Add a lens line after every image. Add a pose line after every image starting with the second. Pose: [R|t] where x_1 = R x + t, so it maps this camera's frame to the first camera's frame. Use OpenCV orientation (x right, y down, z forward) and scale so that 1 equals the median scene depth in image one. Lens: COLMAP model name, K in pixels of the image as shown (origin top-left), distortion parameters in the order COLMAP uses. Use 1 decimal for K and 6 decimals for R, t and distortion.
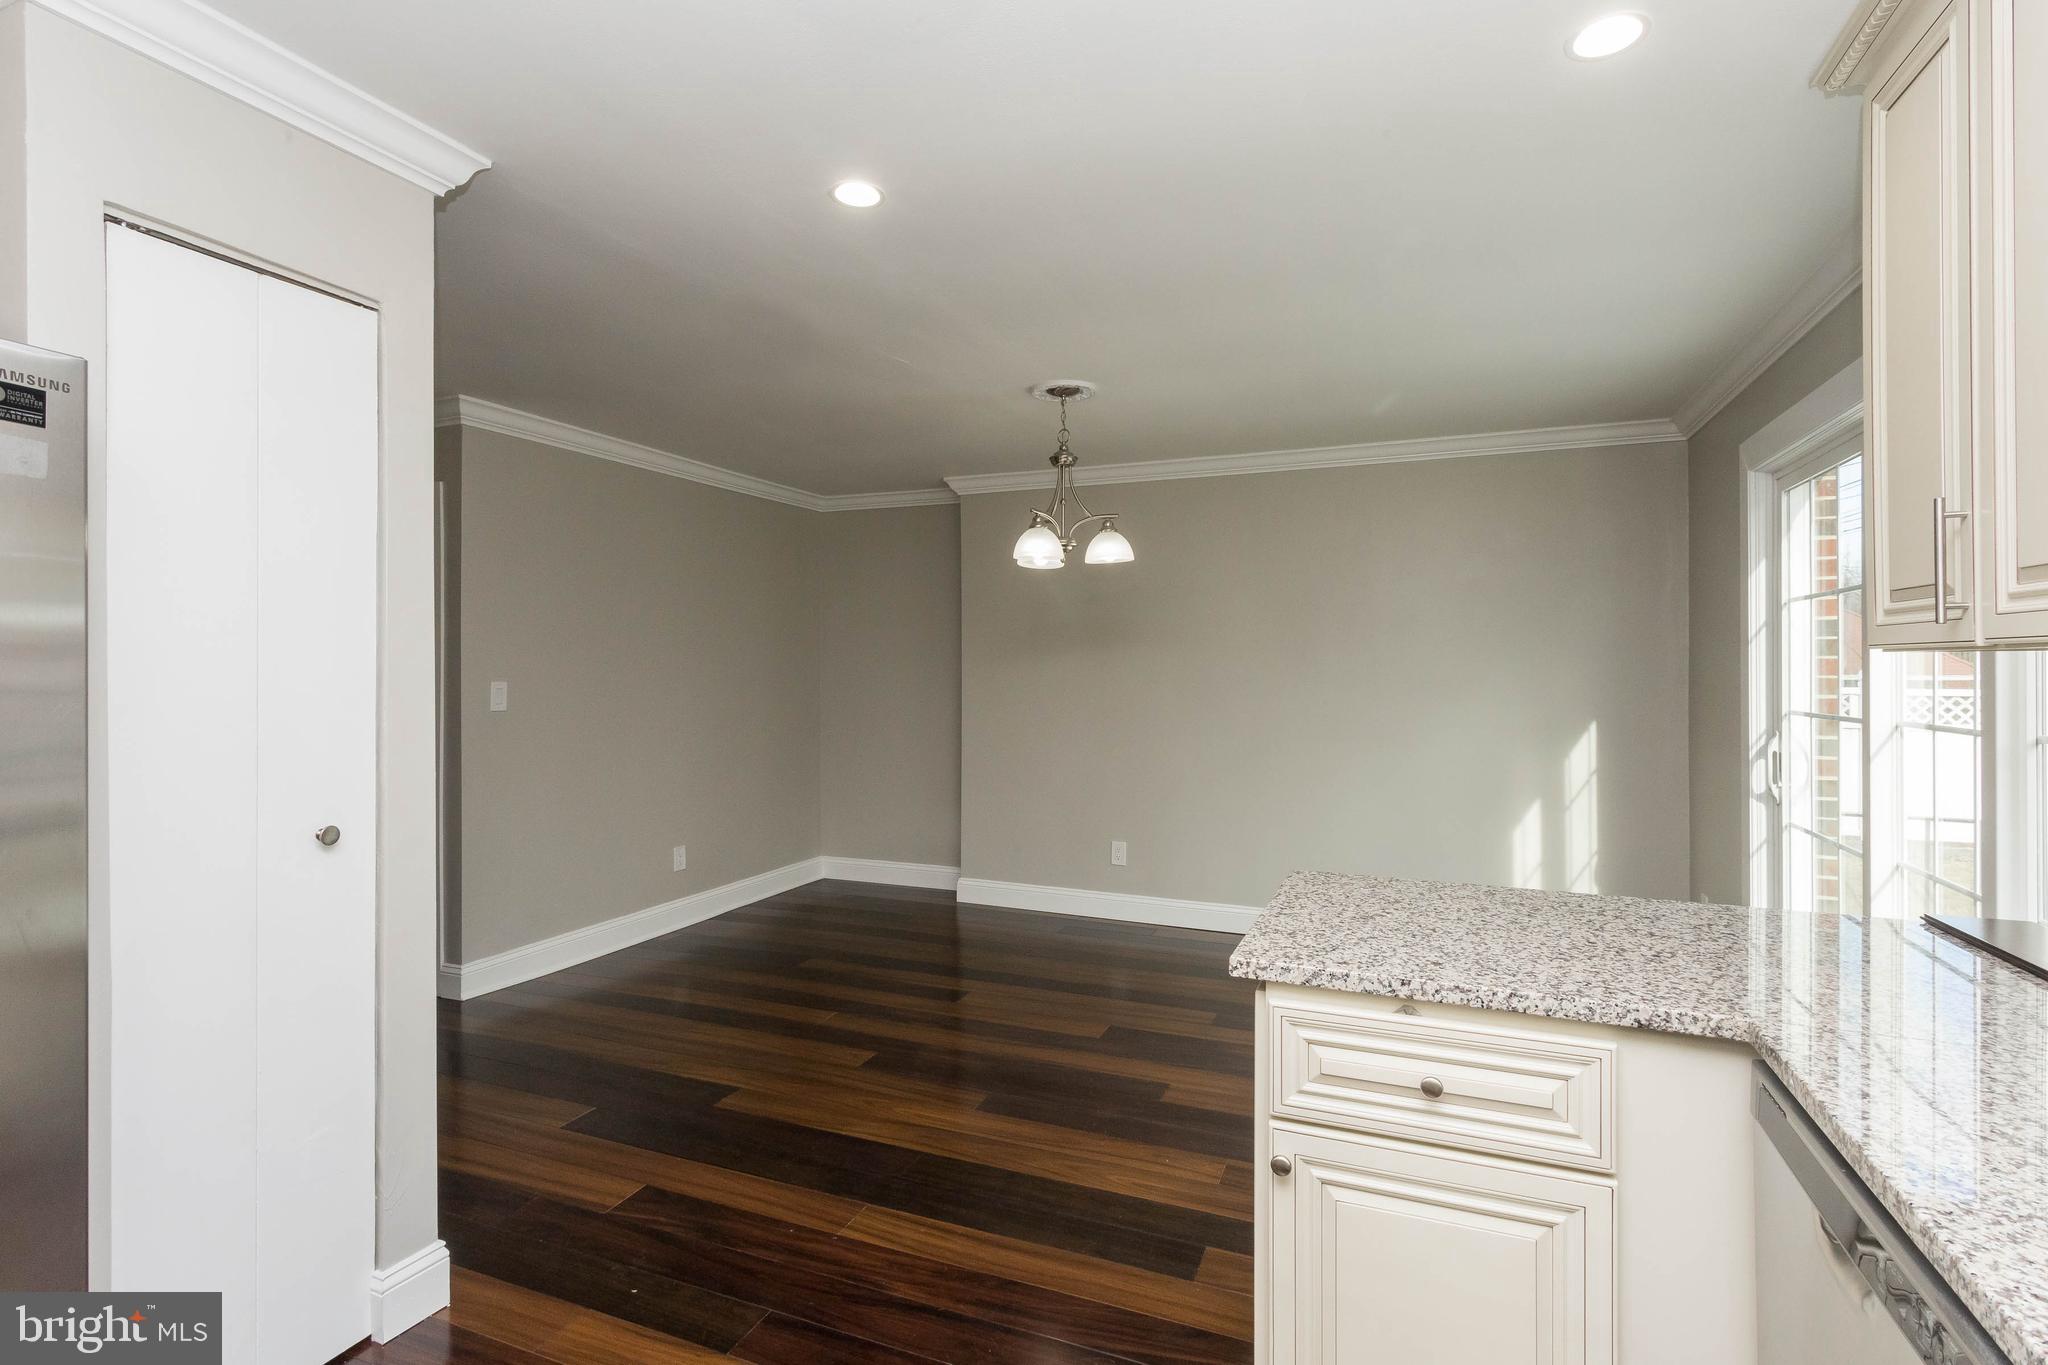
lens RADIAL K [[980.7, 0, 1021.5], [0, 980.7, 665.4], [0, 0, 1]] dist [-0.001887, 0.000090]
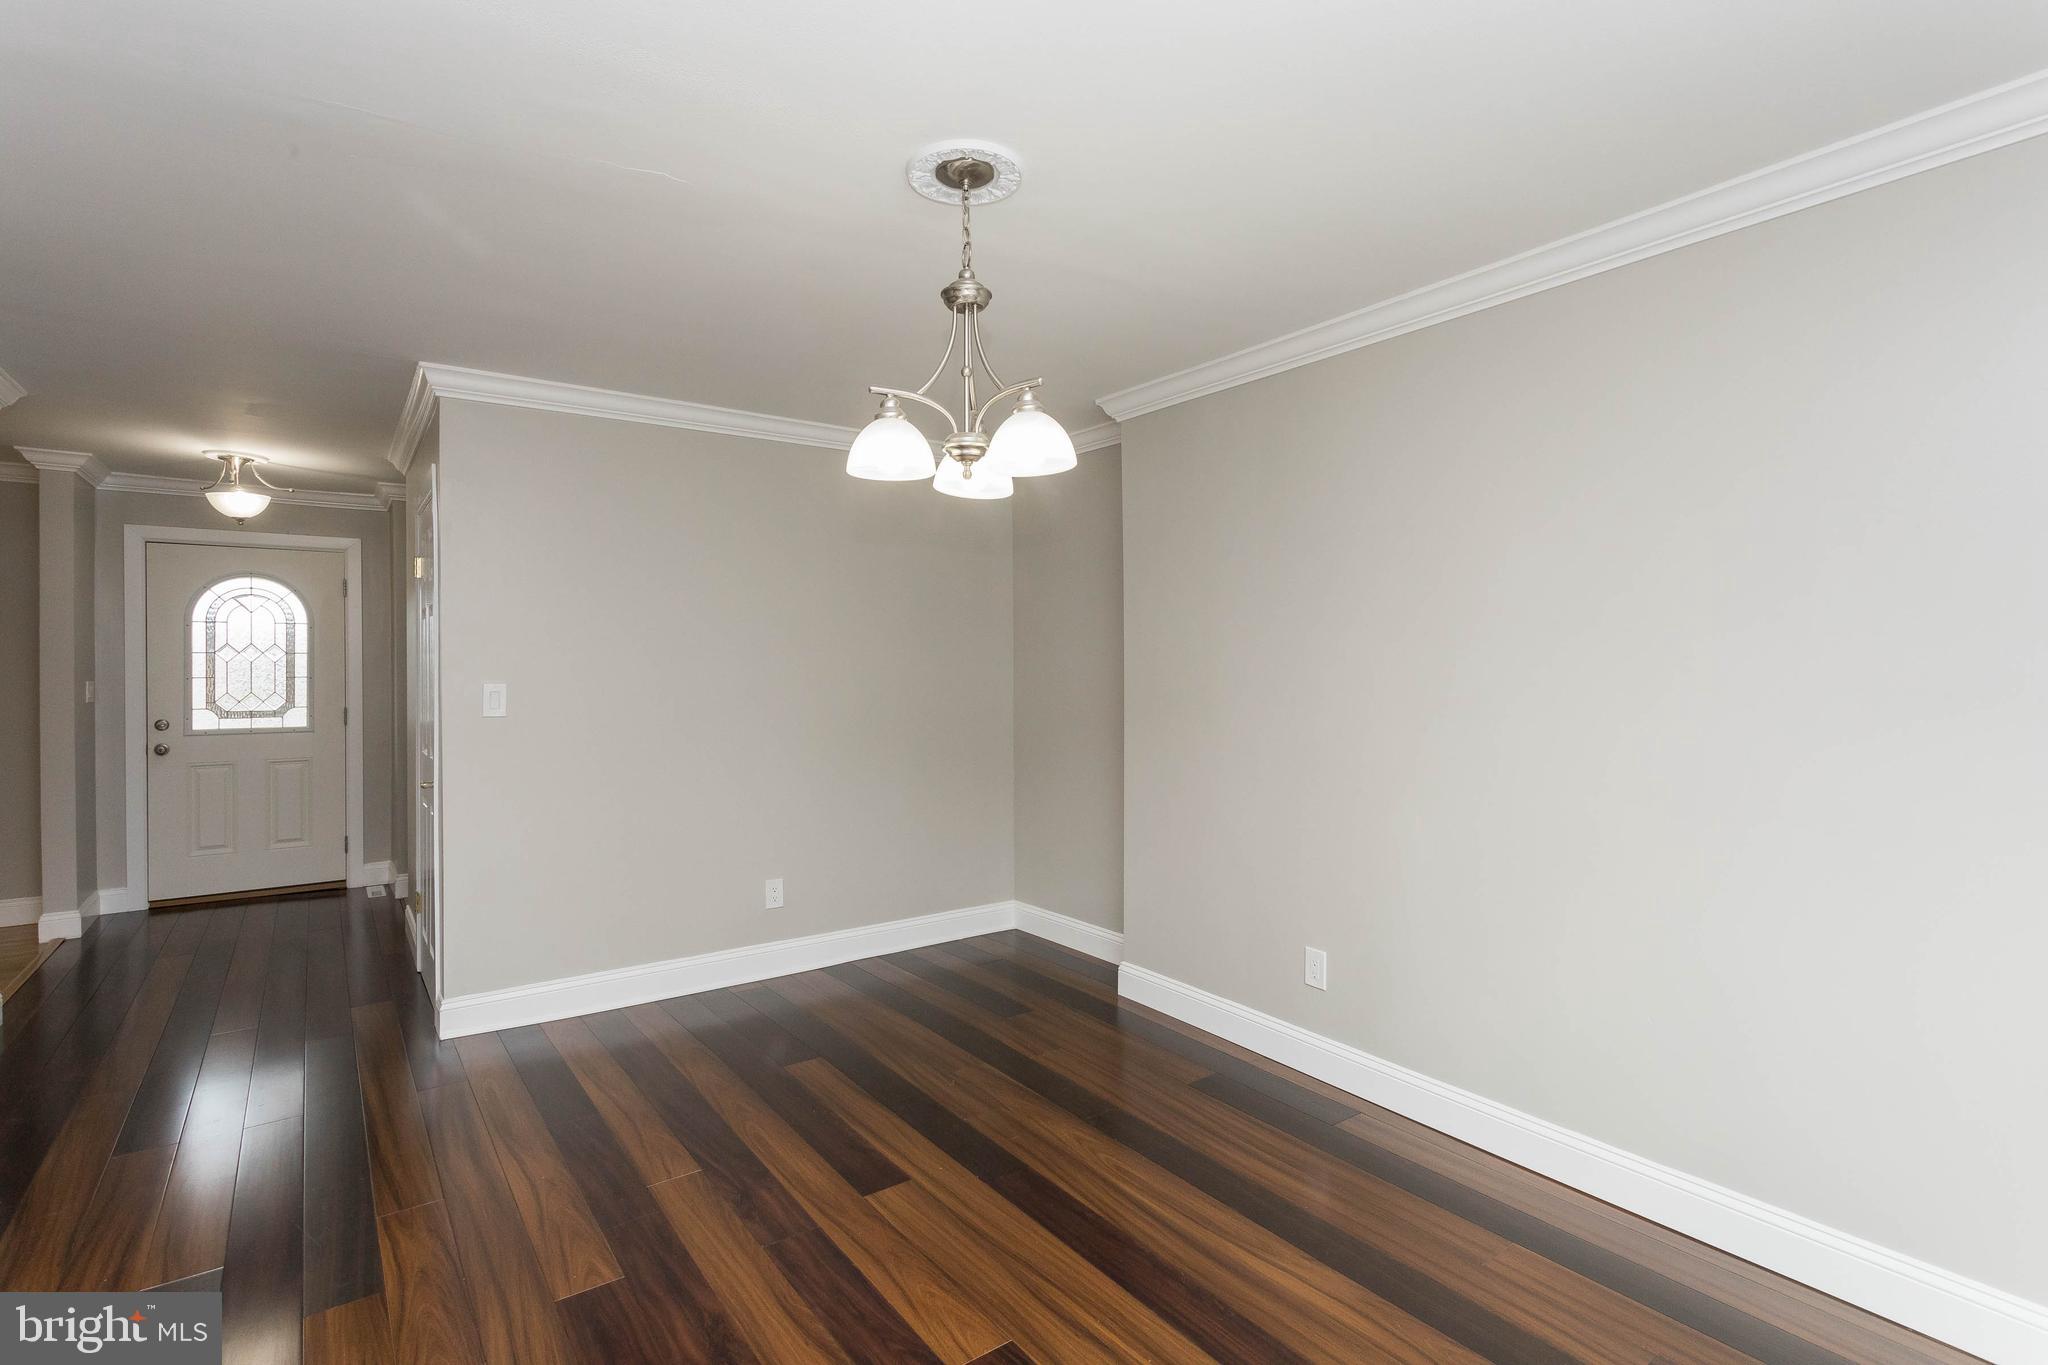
lens RADIAL K [[975.7, 0, 1010.2], [0, 975.7, 661.0], [0, 0, 1]] dist [-0.001605, -0.000818]
pose [[0.855053, -0.007585, -0.518485, 0.324249], [0.006850, 0.999971, -0.003333, 0.002700], [0.518495, -0.000702, 0.855081, 0.487154]]
